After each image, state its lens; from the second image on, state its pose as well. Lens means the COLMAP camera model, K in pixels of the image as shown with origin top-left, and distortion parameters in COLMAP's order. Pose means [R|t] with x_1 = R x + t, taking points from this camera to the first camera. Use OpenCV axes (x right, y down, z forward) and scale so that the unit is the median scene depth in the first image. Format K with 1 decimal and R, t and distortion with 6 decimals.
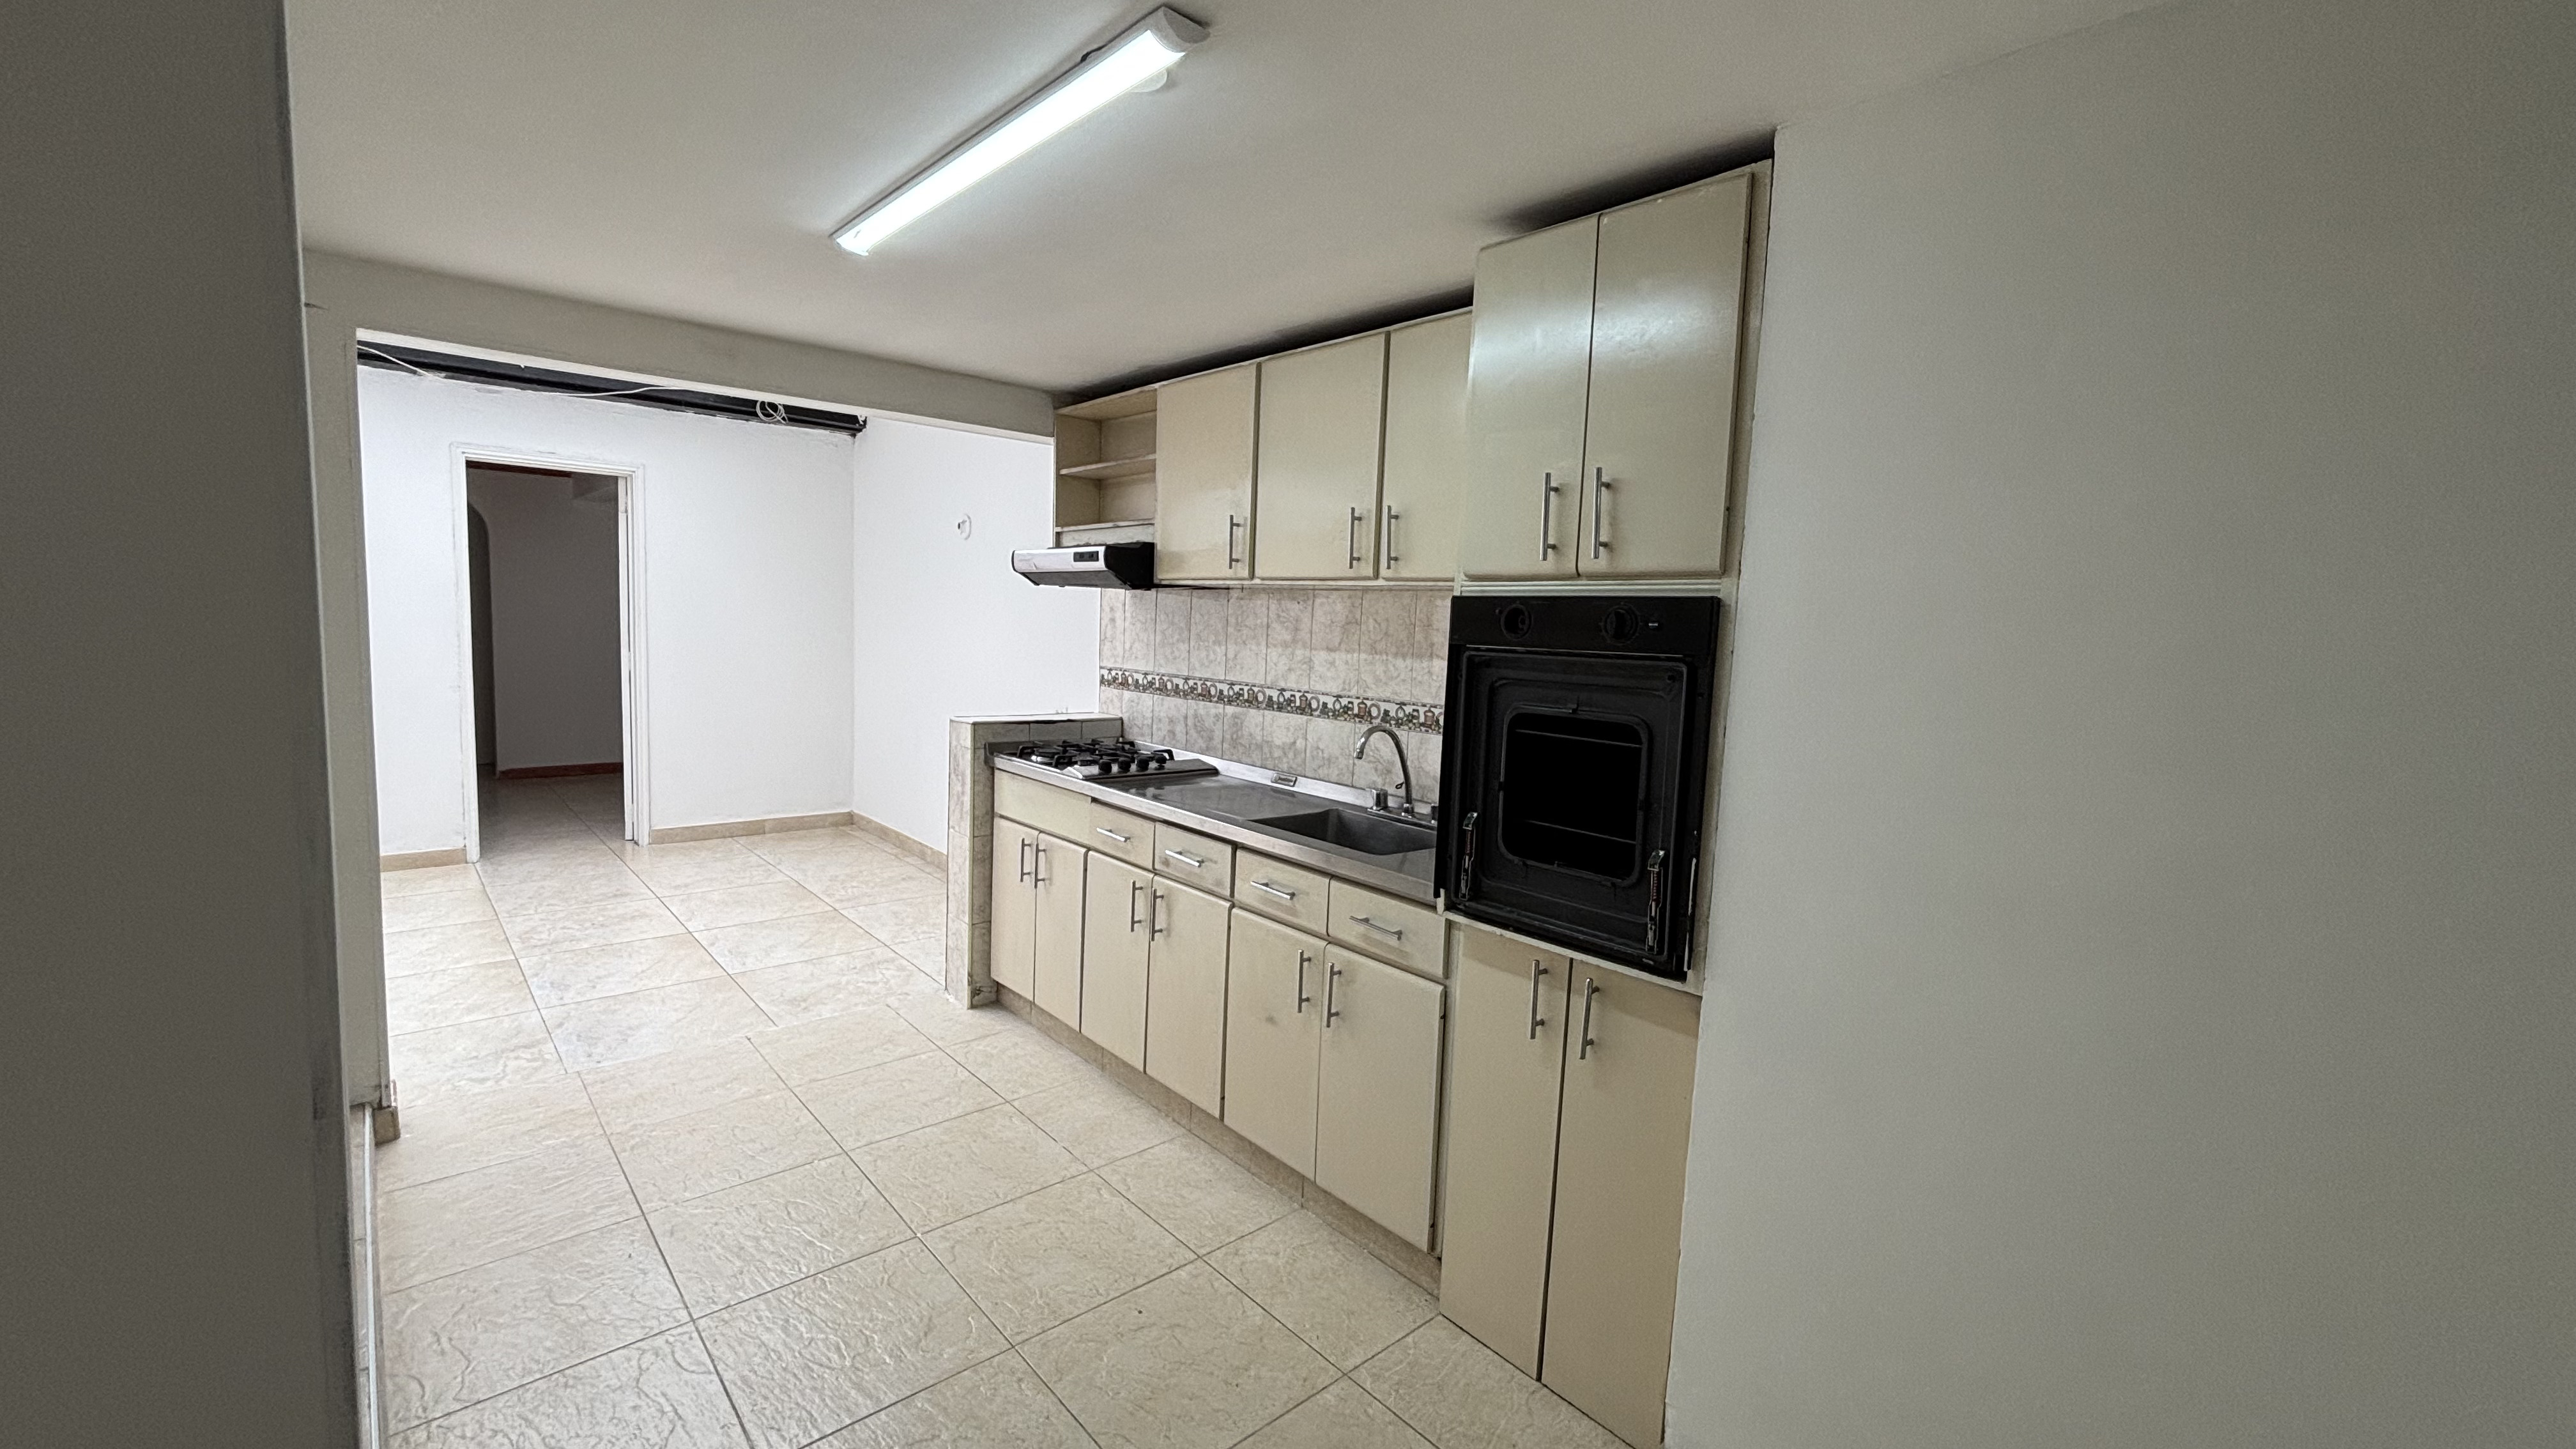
lens RADIAL K [[1046.4, 0, 1285.6], [0, 1046.4, 720.5], [0, 0, 1]] dist [-0.000471, -0.000165]
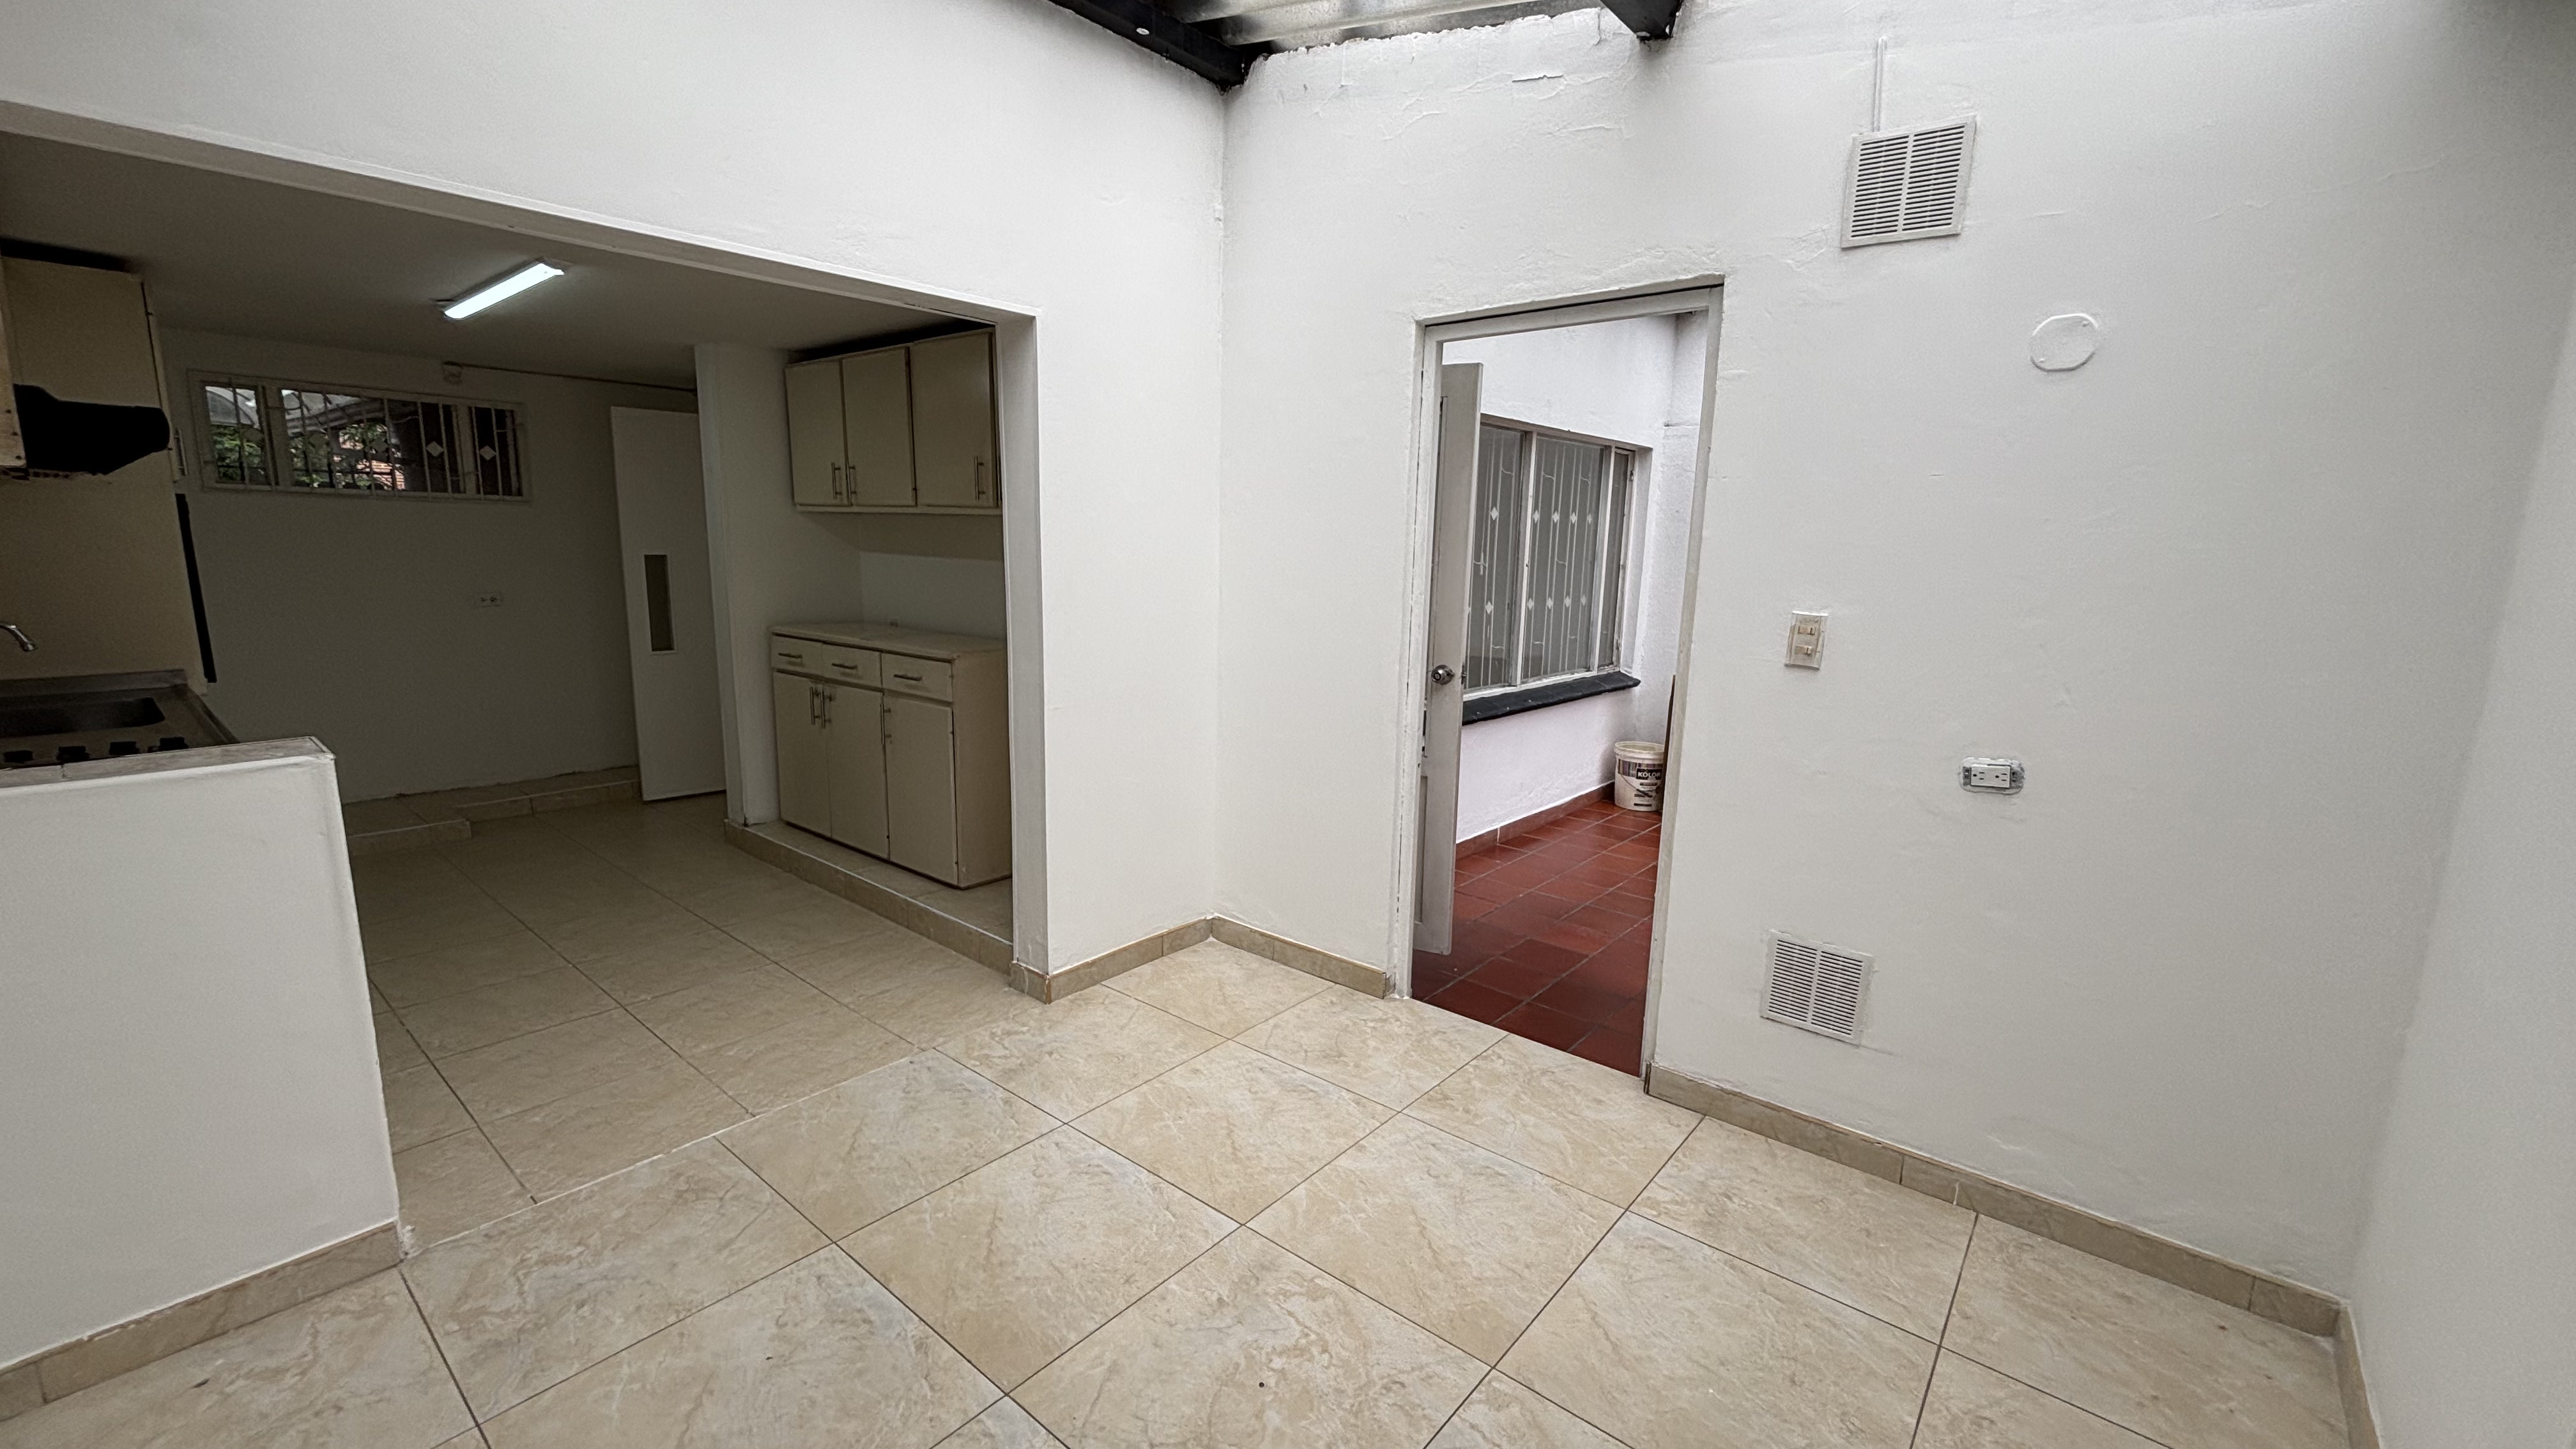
lens RADIAL K [[1046.4, 0, 1285.6], [0, 1046.4, 720.5], [0, 0, 1]] dist [-0.000471, -0.000165]
pose [[-0.988136, -0.042407, -0.147611, -0.761264], [-0.080846, 0.960806, 0.265173, -0.203734], [0.130581, 0.273960, -0.952835, 1.671268]]
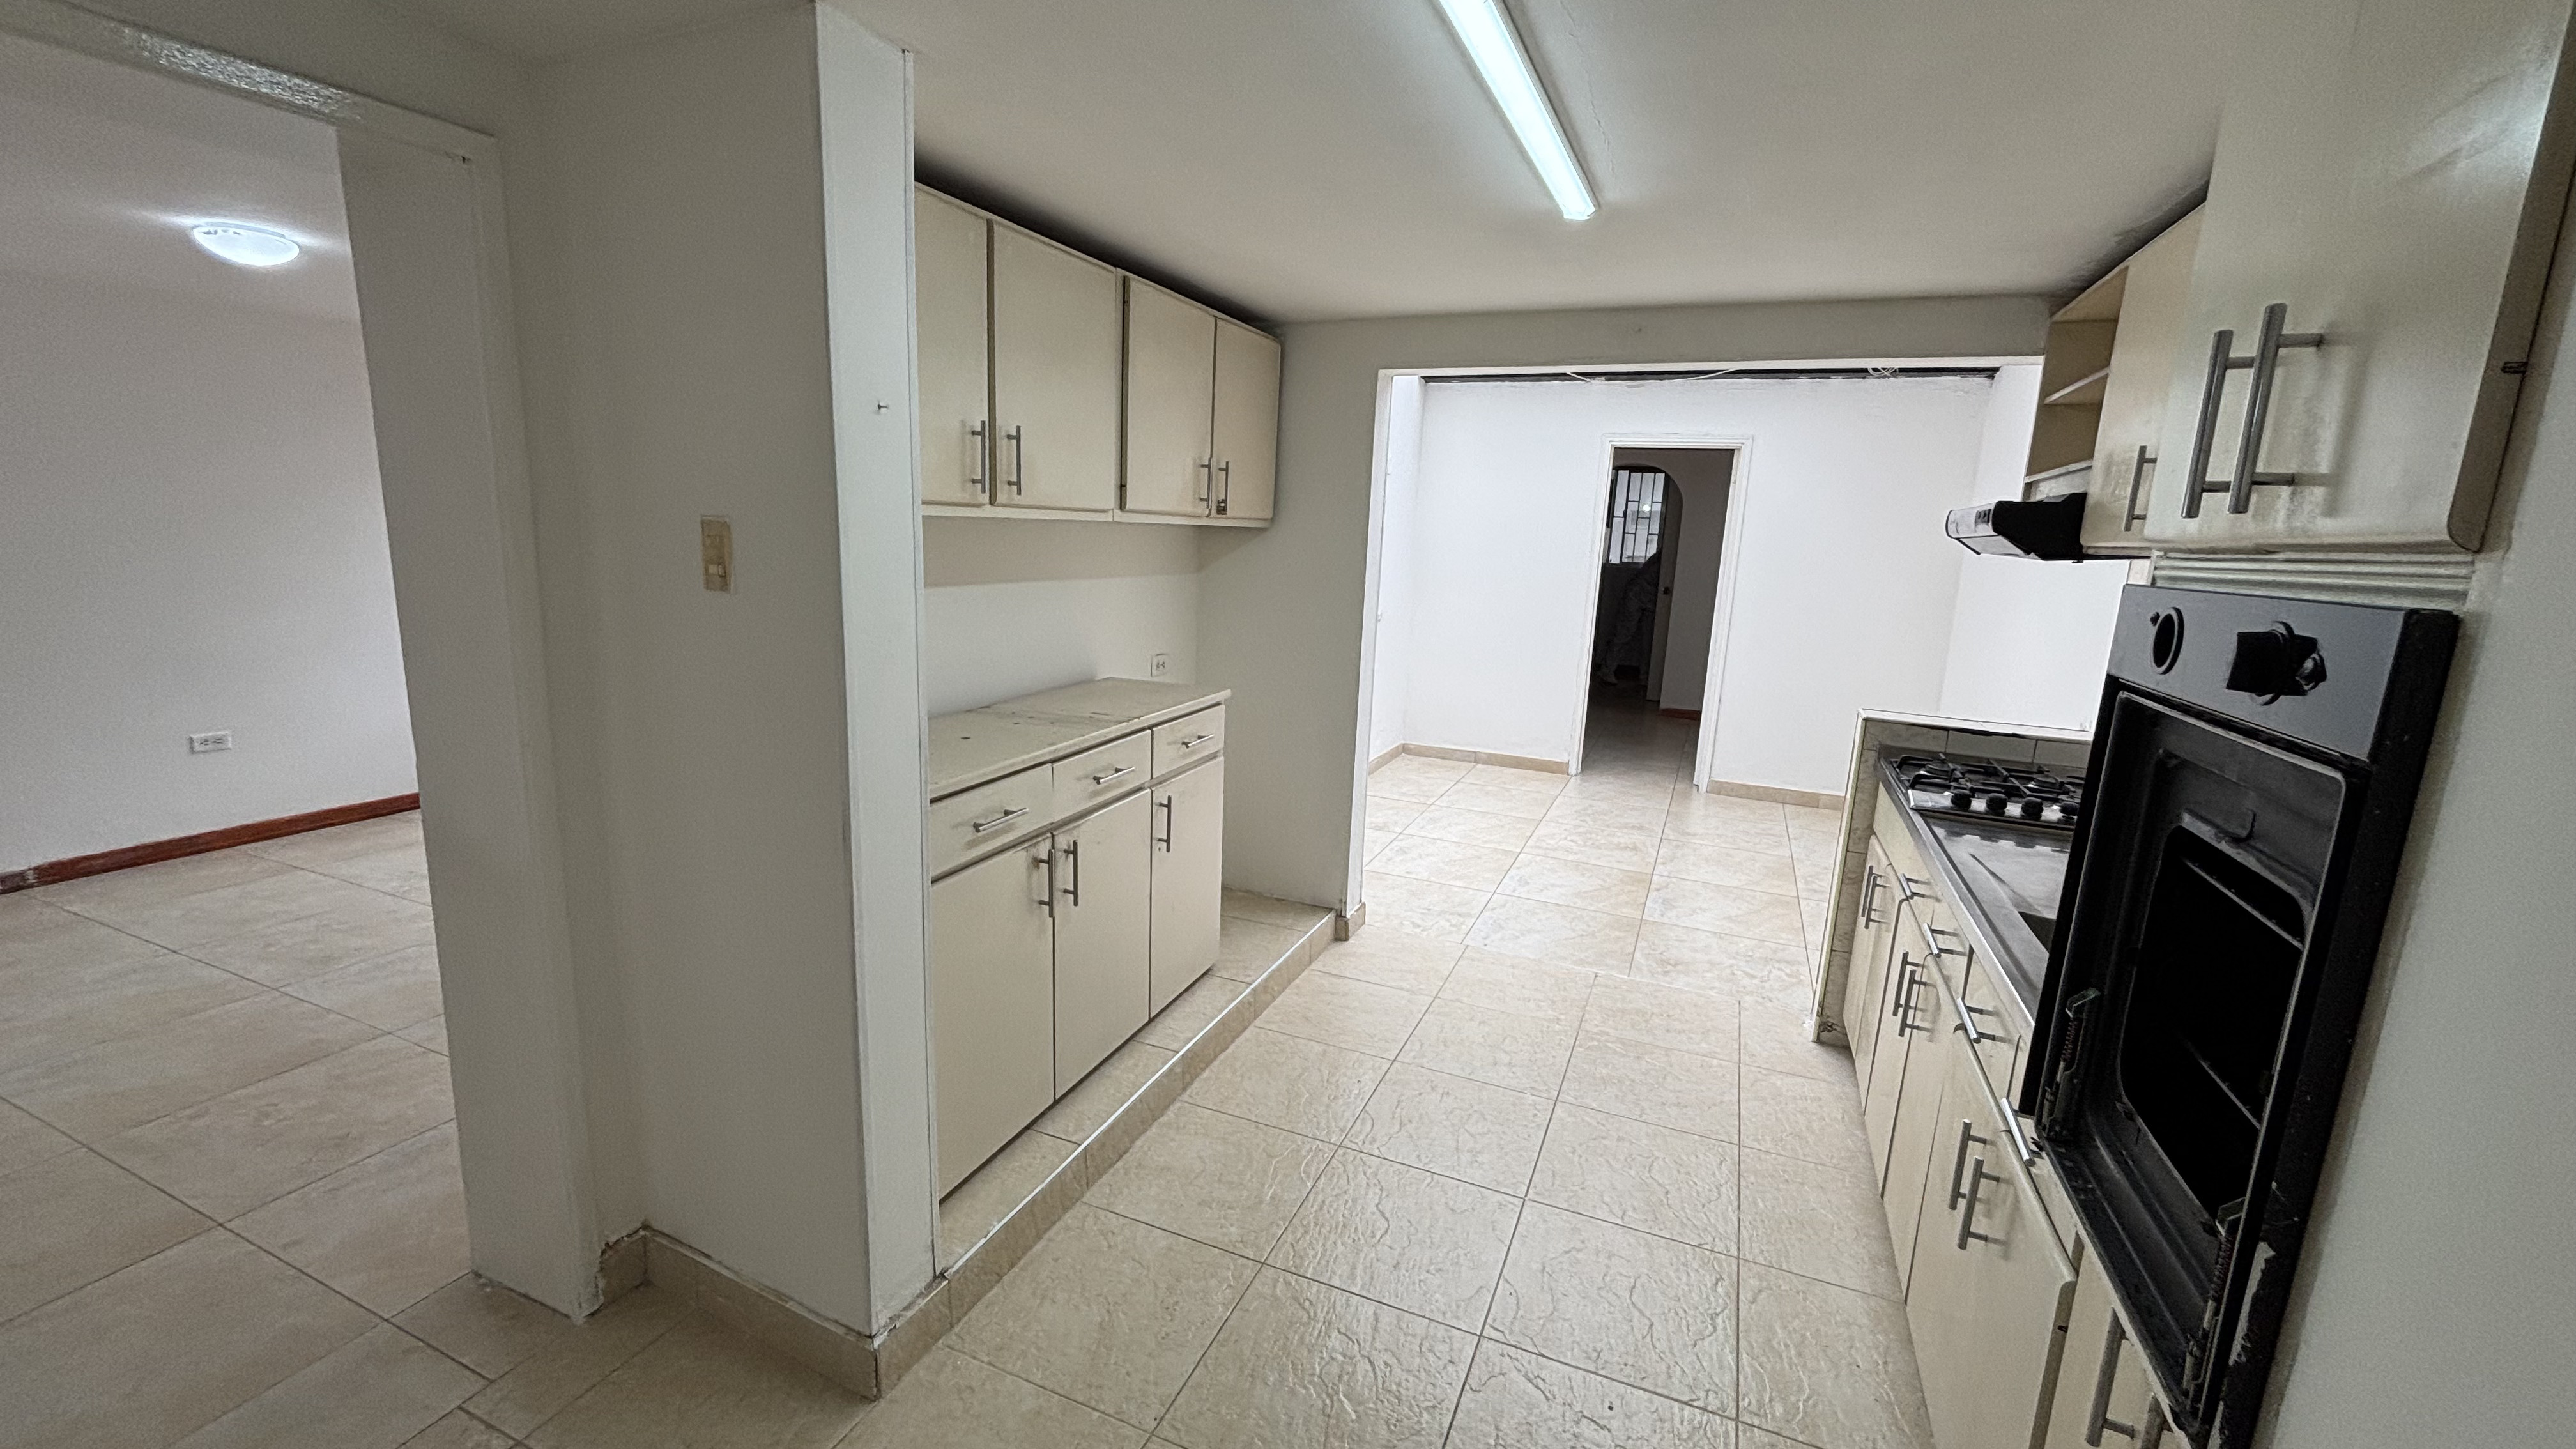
lens RADIAL K [[1040.1, 0, 1260.0], [0, 1040.1, 716.2], [0, 0, 1]] dist [-0.000402, -0.000107]
pose [[0.409511, 0.144782, -0.900744, 0.266689], [-0.116445, 0.987546, 0.105794, -0.032415], [0.904843, 0.061564, 0.421270, 0.212920]]
